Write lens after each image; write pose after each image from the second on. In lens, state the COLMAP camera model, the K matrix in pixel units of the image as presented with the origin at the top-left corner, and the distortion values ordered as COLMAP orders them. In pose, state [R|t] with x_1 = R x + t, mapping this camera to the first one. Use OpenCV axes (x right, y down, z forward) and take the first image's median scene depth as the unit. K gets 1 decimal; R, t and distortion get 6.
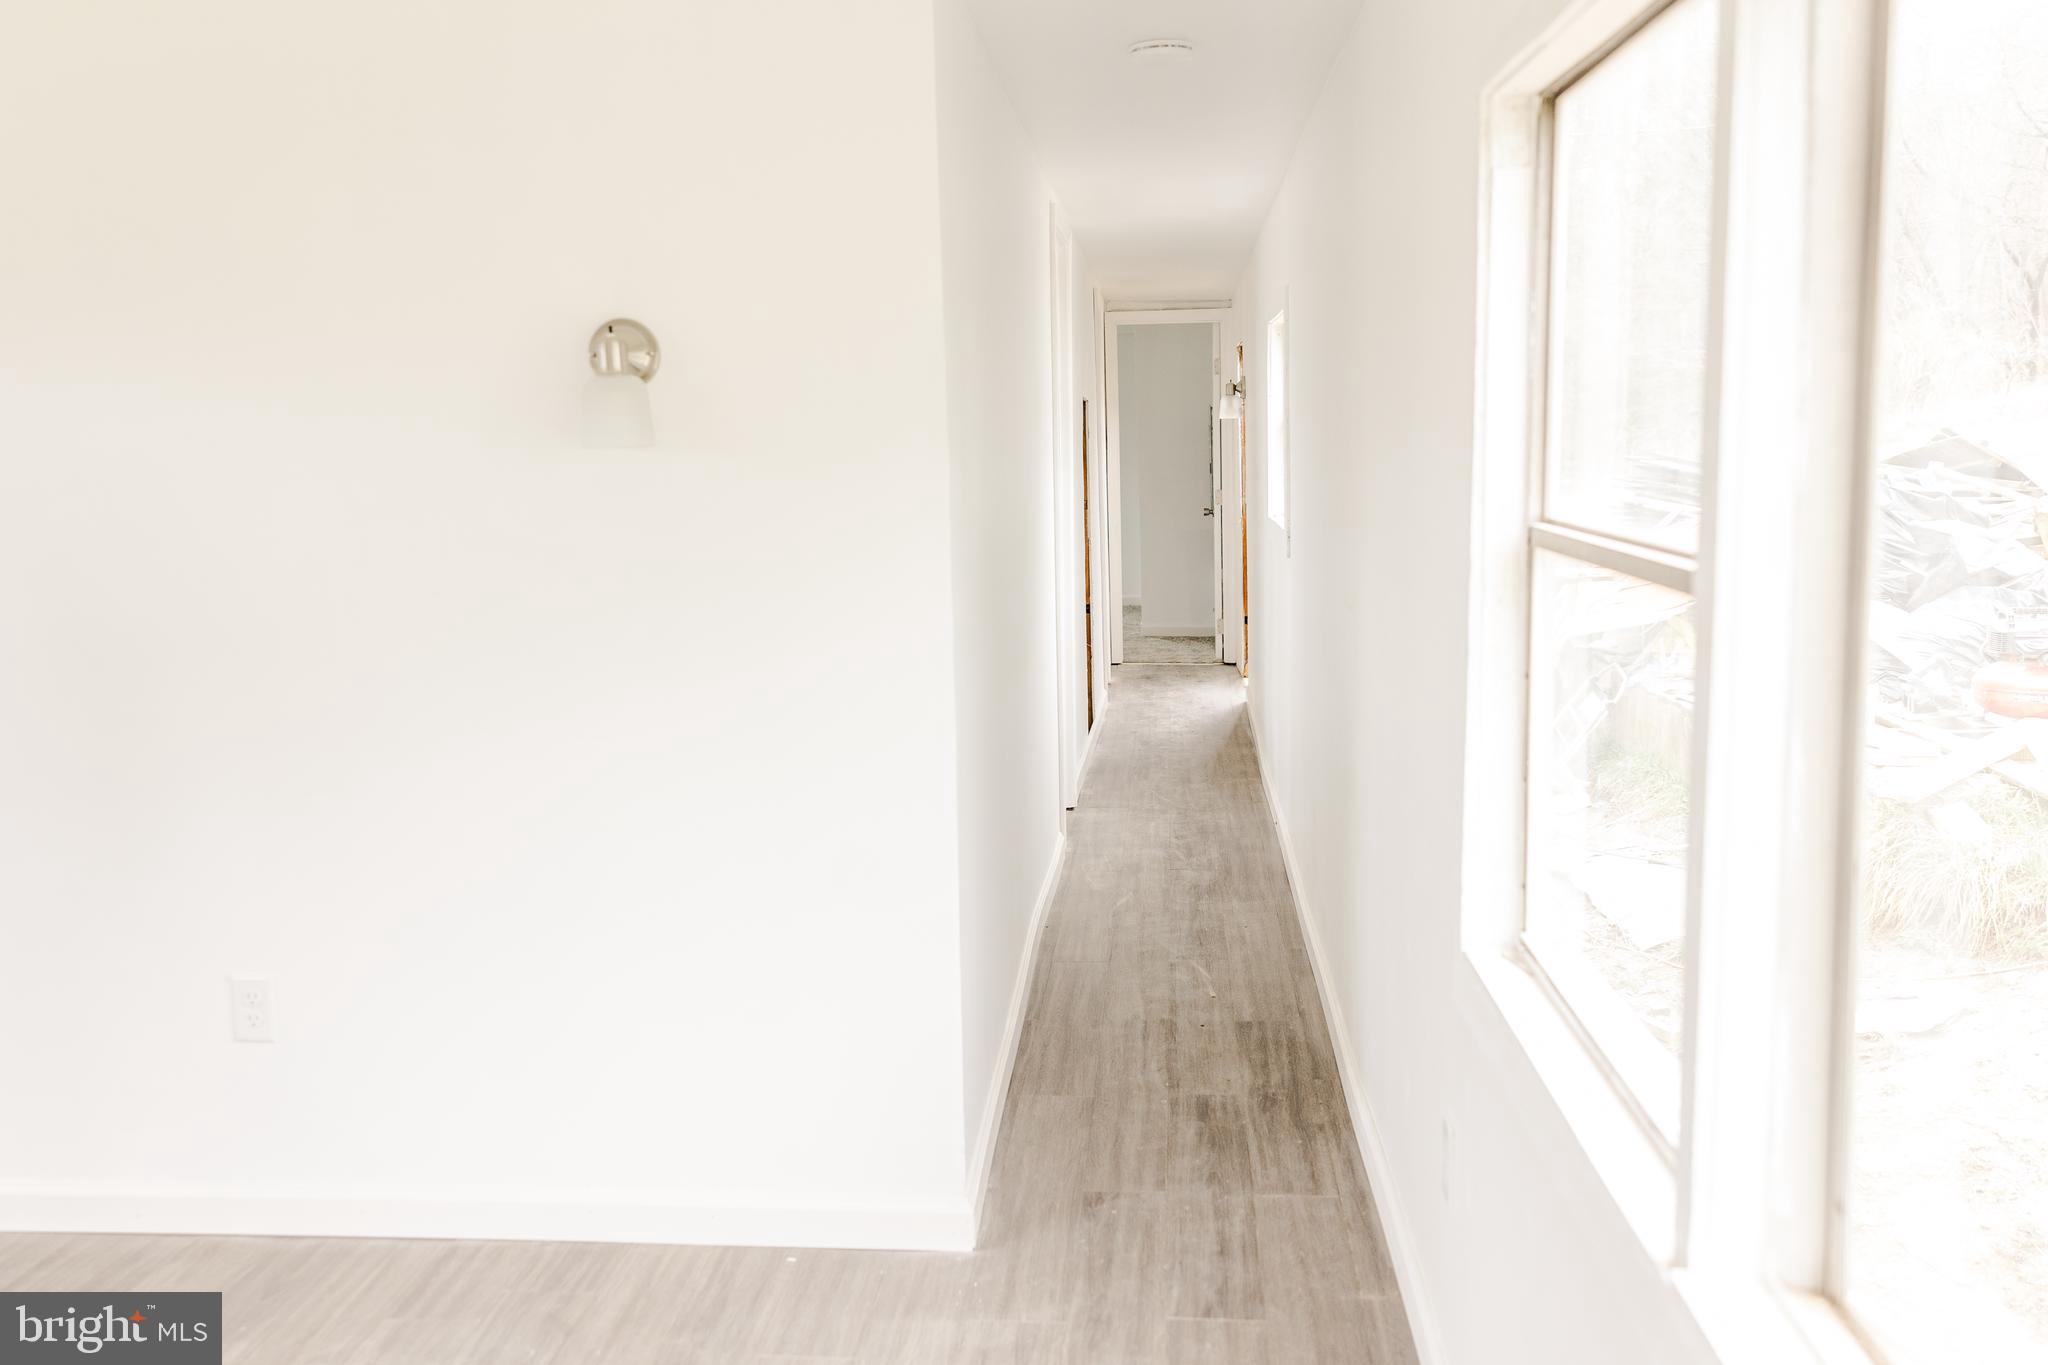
lens RADIAL K [[1605.7, 0, 1027.5], [0, 1605.7, 676.1], [0, 0, 1]] dist [0.003562, -0.001678]
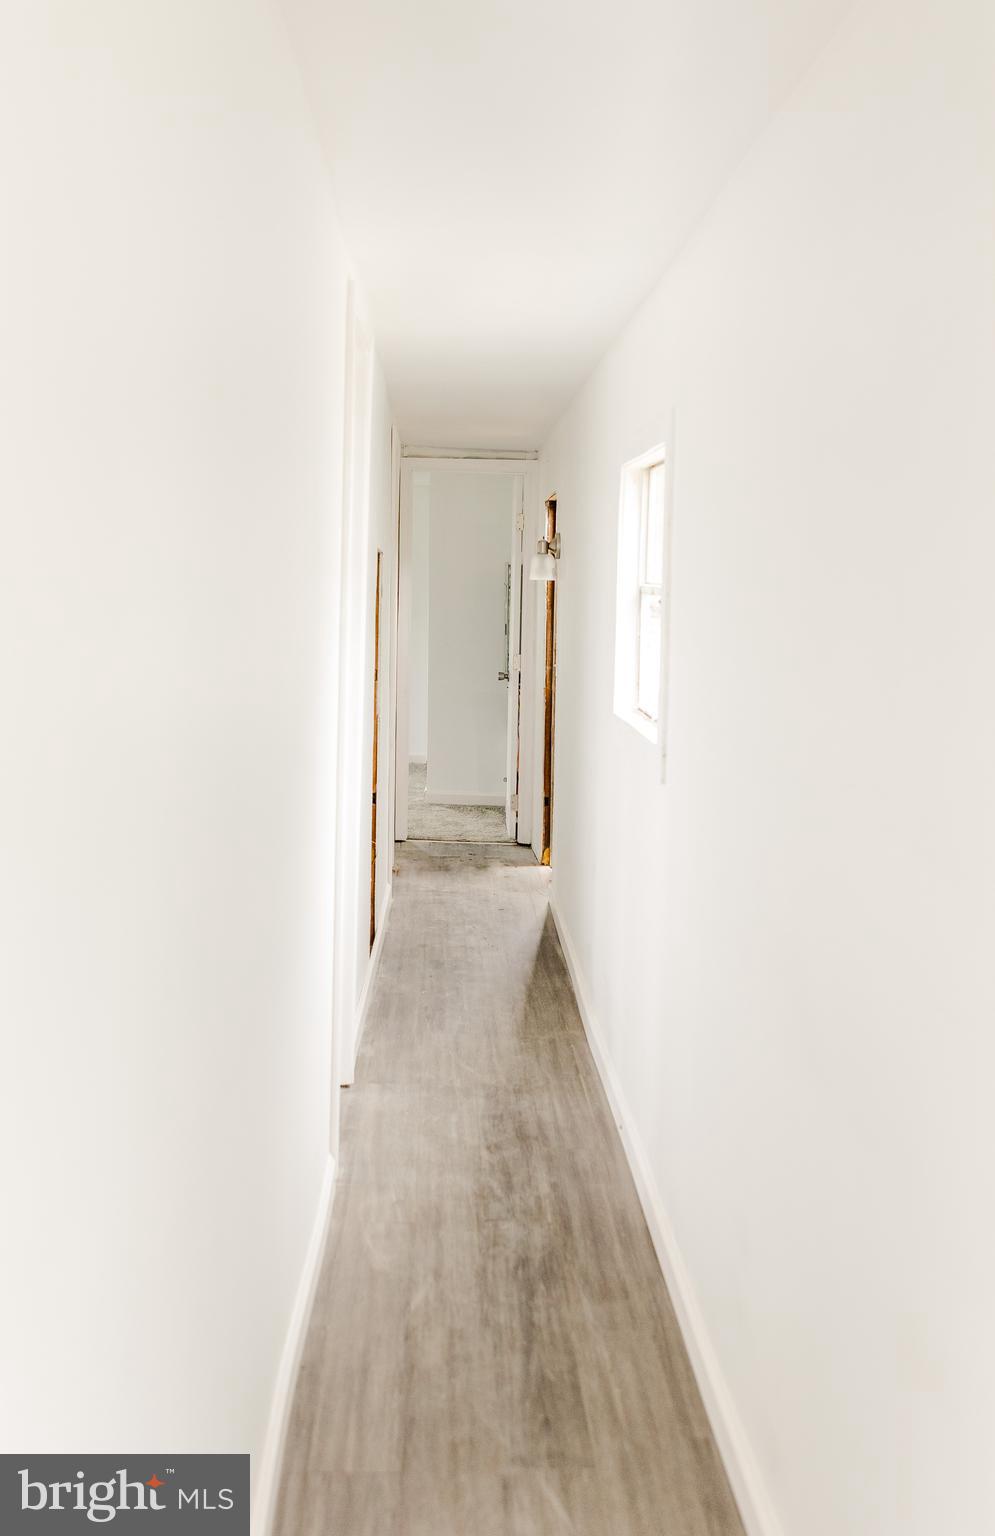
lens RADIAL K [[1735.2, 0, 497.5], [0, 1735.2, 768.0], [0, 0, 1]] dist [0.005488, -0.003006]
pose [[0.993161, 0.038074, 0.110367, 0.002772], [-0.032897, 0.998288, -0.048351, -0.038130], [-0.112019, 0.044390, 0.992714, 0.218236]]
